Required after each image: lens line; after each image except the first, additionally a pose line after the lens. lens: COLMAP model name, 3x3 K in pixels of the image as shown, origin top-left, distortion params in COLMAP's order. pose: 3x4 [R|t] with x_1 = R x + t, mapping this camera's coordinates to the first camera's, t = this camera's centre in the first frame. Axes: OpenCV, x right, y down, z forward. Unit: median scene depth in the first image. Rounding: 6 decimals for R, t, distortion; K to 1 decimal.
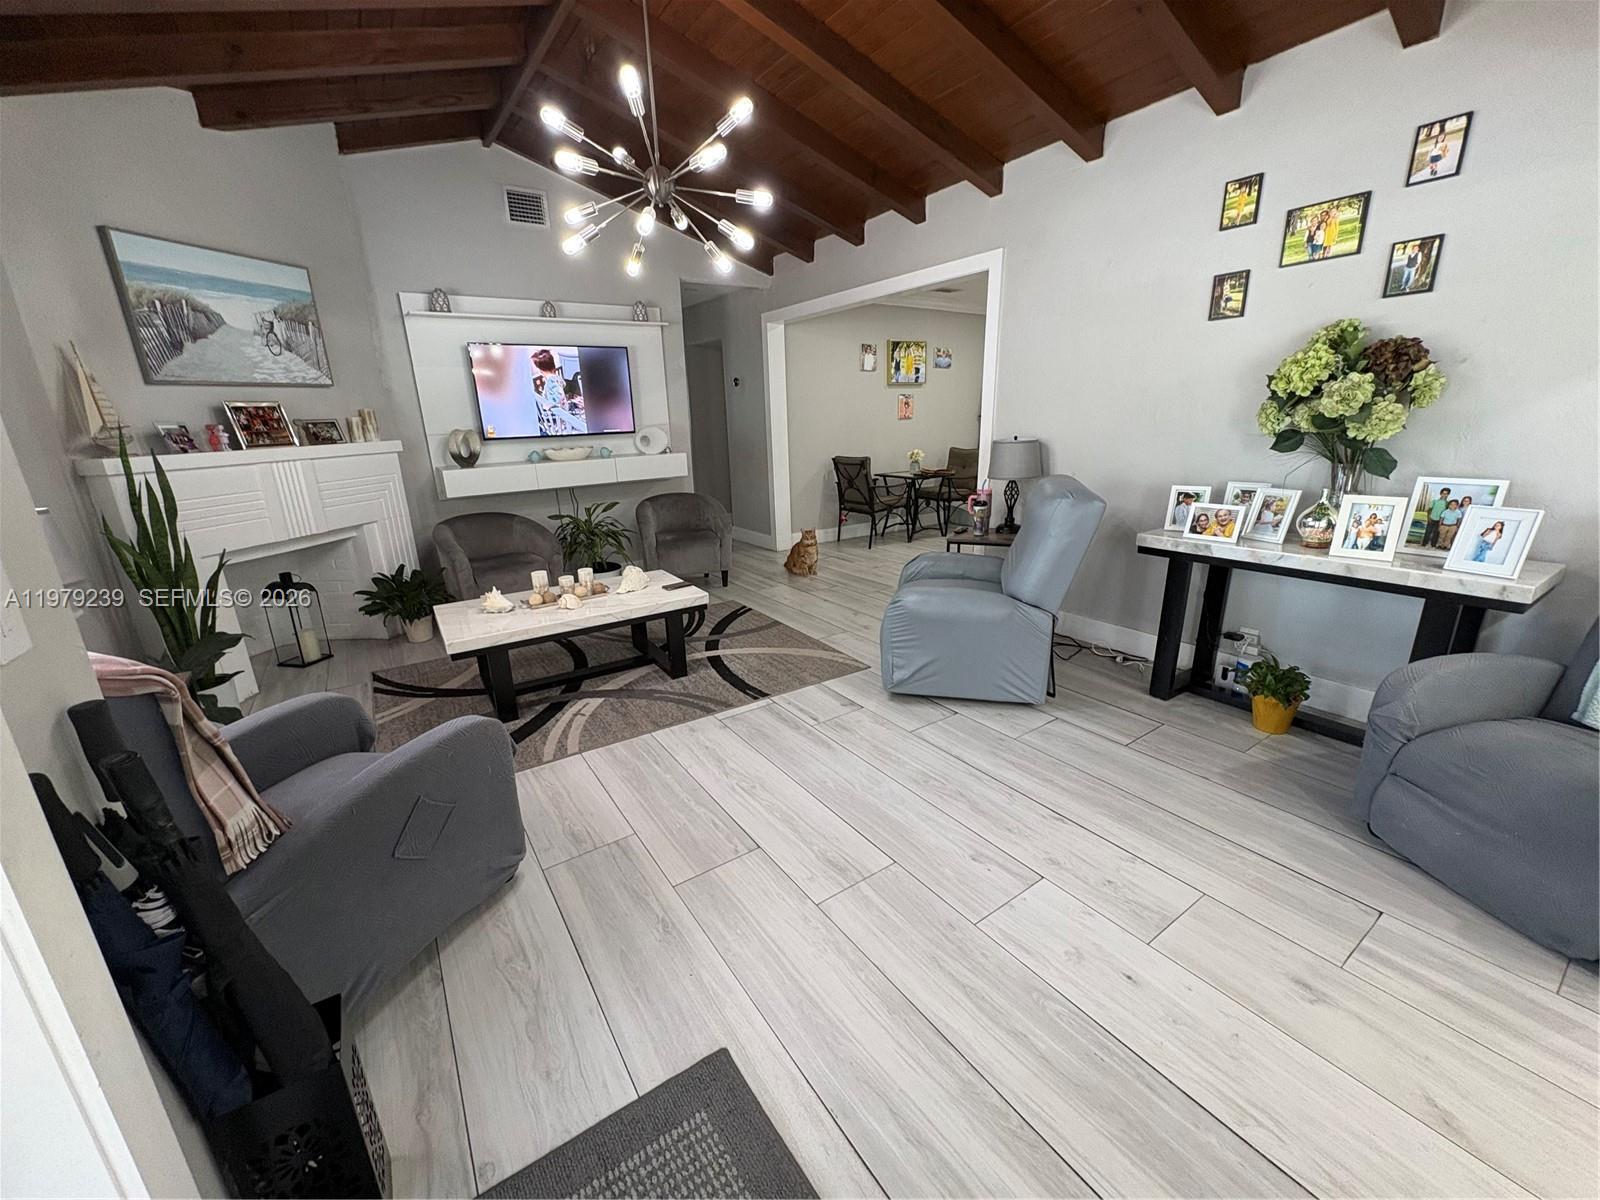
lens RADIAL K [[637.2, 0, 800.7], [0, 637.2, 598.3], [0, 0, 1]] dist [-0.000314, 0.000586]
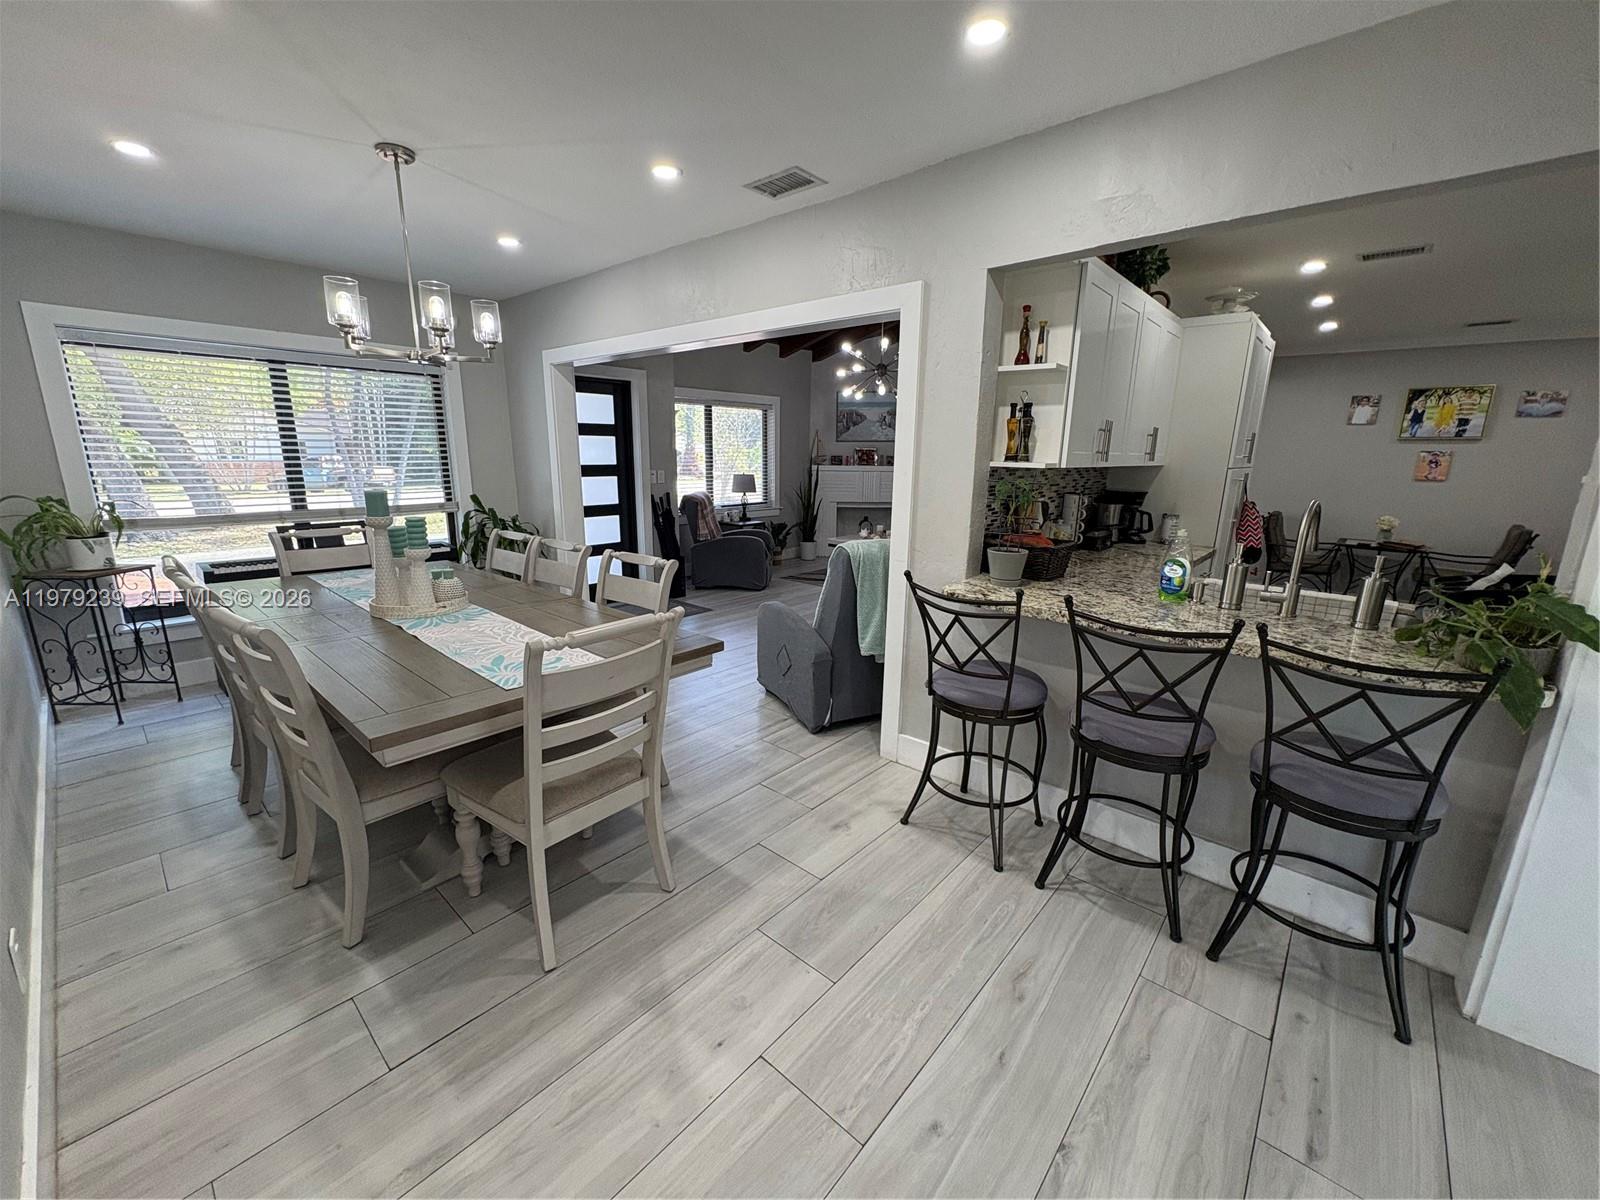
lens RADIAL K [[637.2, 0, 800.7], [0, 637.2, 598.3], [0, 0, 1]] dist [-0.000314, 0.000586]
pose [[0.245295, 0.248669, -0.937013, 1.629222], [-0.292439, 0.940498, 0.173038, -0.102191], [0.924289, 0.231574, 0.303420, 0.109001]]
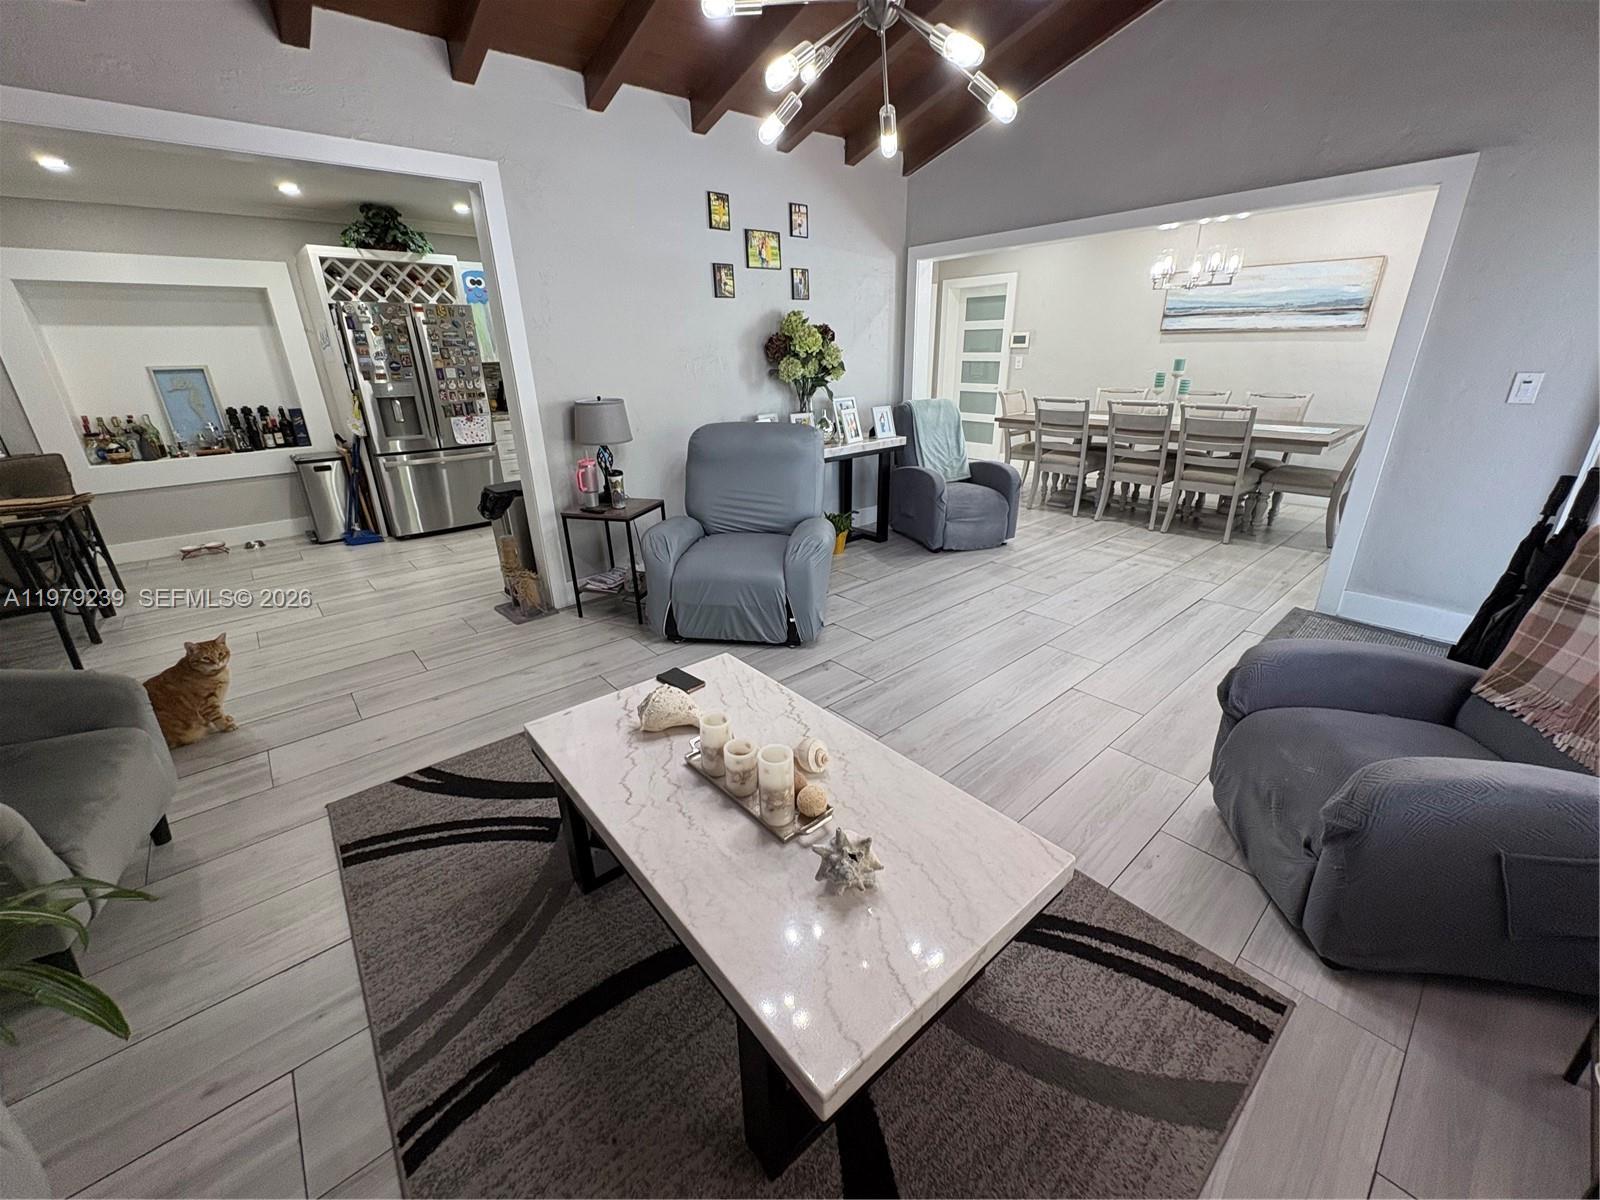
lens RADIAL K [[637.2, 0, 800.7], [0, 637.2, 598.3], [0, 0, 1]] dist [-0.000314, 0.000586]
pose [[-0.118343, -0.330181, 0.936470, -0.729768], [0.303187, 0.886045, 0.350717, -0.255796], [-0.945554, 0.325430, -0.004750, 0.914474]]
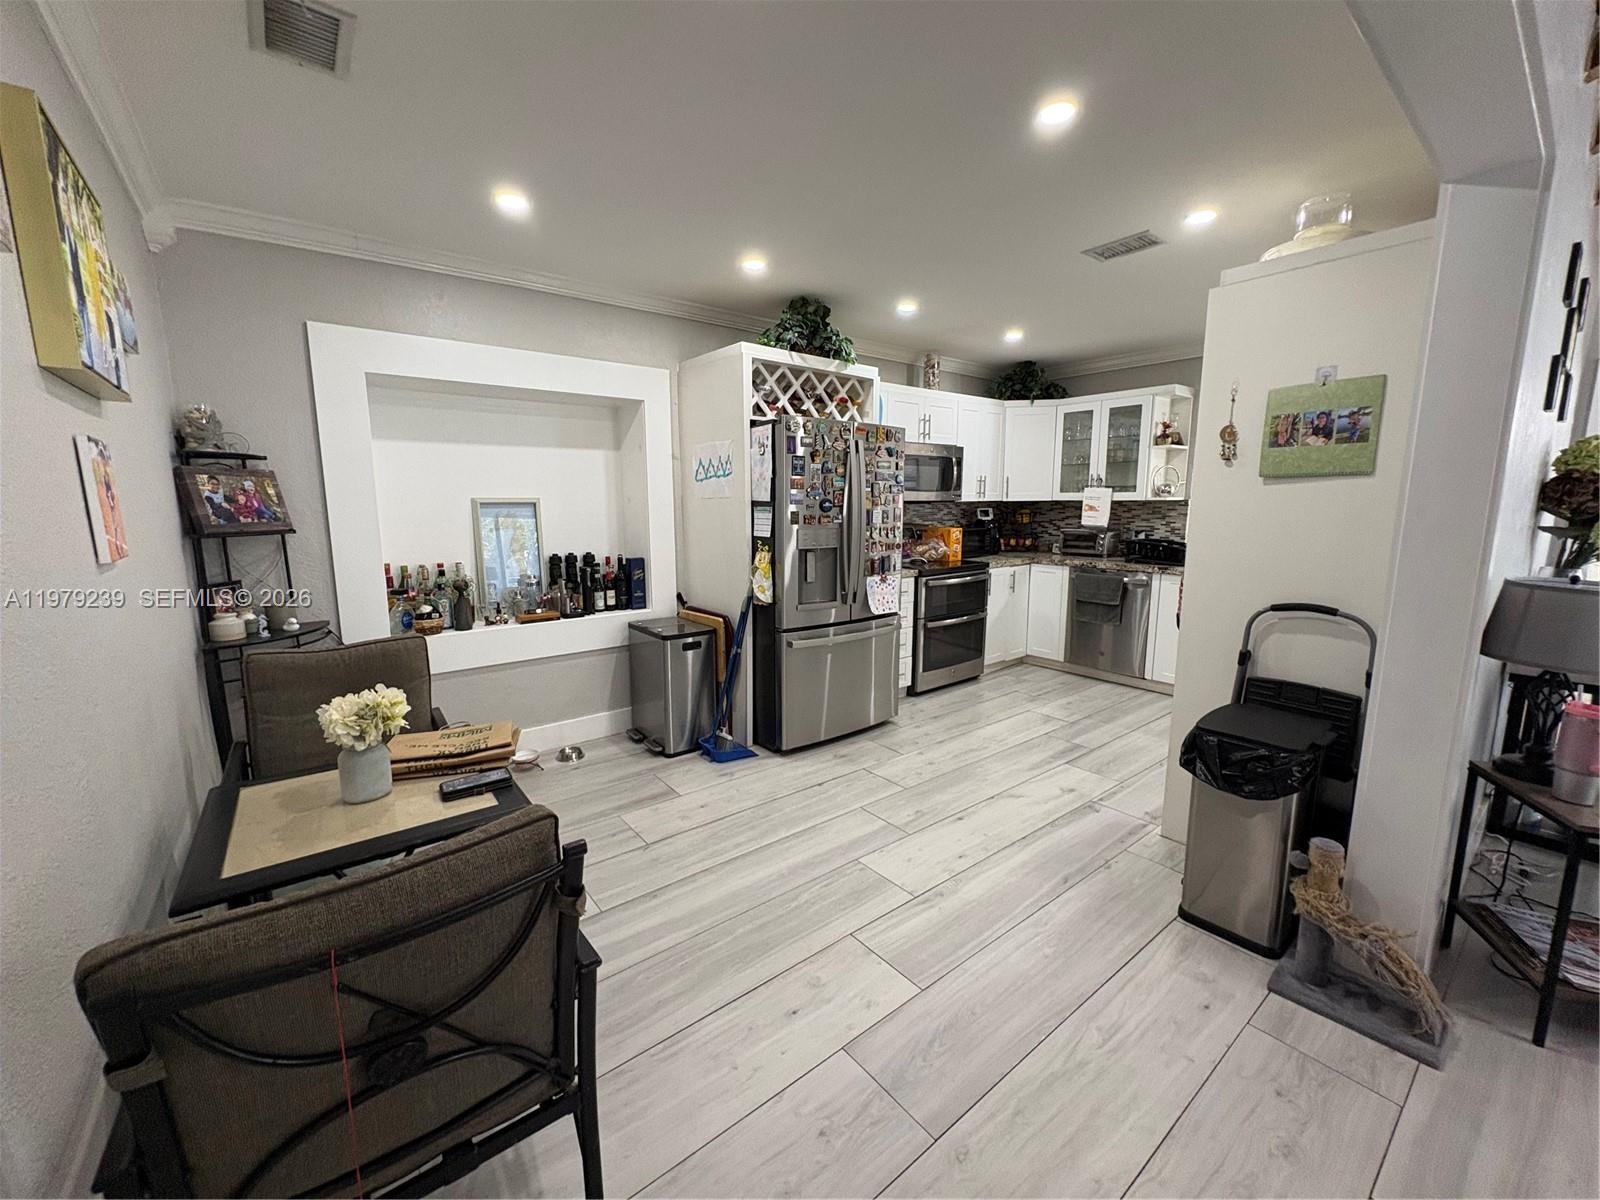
lens RADIAL K [[637.2, 0, 800.7], [0, 637.2, 598.3], [0, 0, 1]] dist [-0.000314, 0.000586]
pose [[-0.066881, -0.127593, 0.989569, -0.089452], [0.280566, 0.949366, 0.141372, -0.511553], [-0.957502, 0.287095, -0.027696, 1.721109]]
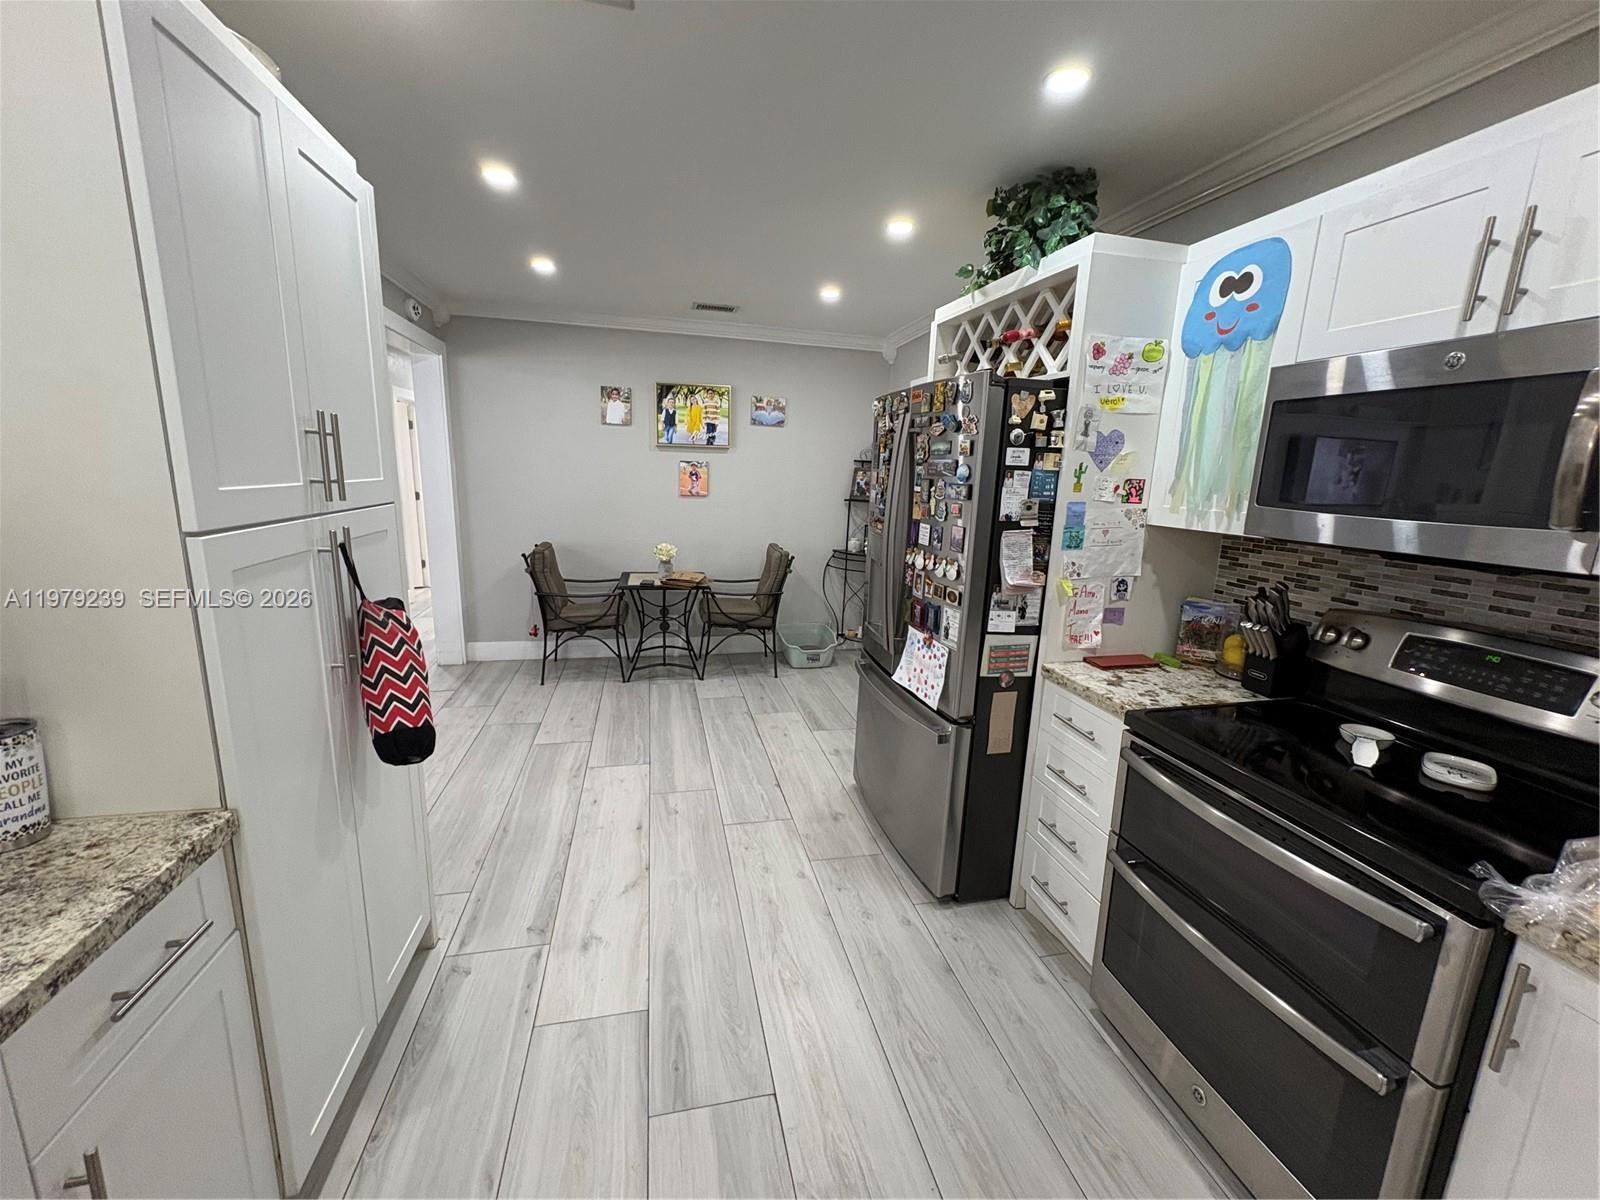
lens RADIAL K [[637.2, 0, 800.7], [0, 637.2, 598.3], [0, 0, 1]] dist [-0.000314, 0.000586]
pose [[0.930518, 0.131172, -0.341949, 1.103068], [-0.158164, 0.986034, -0.052156, -0.334427], [0.330333, 0.102616, 0.938270, 0.875894]]
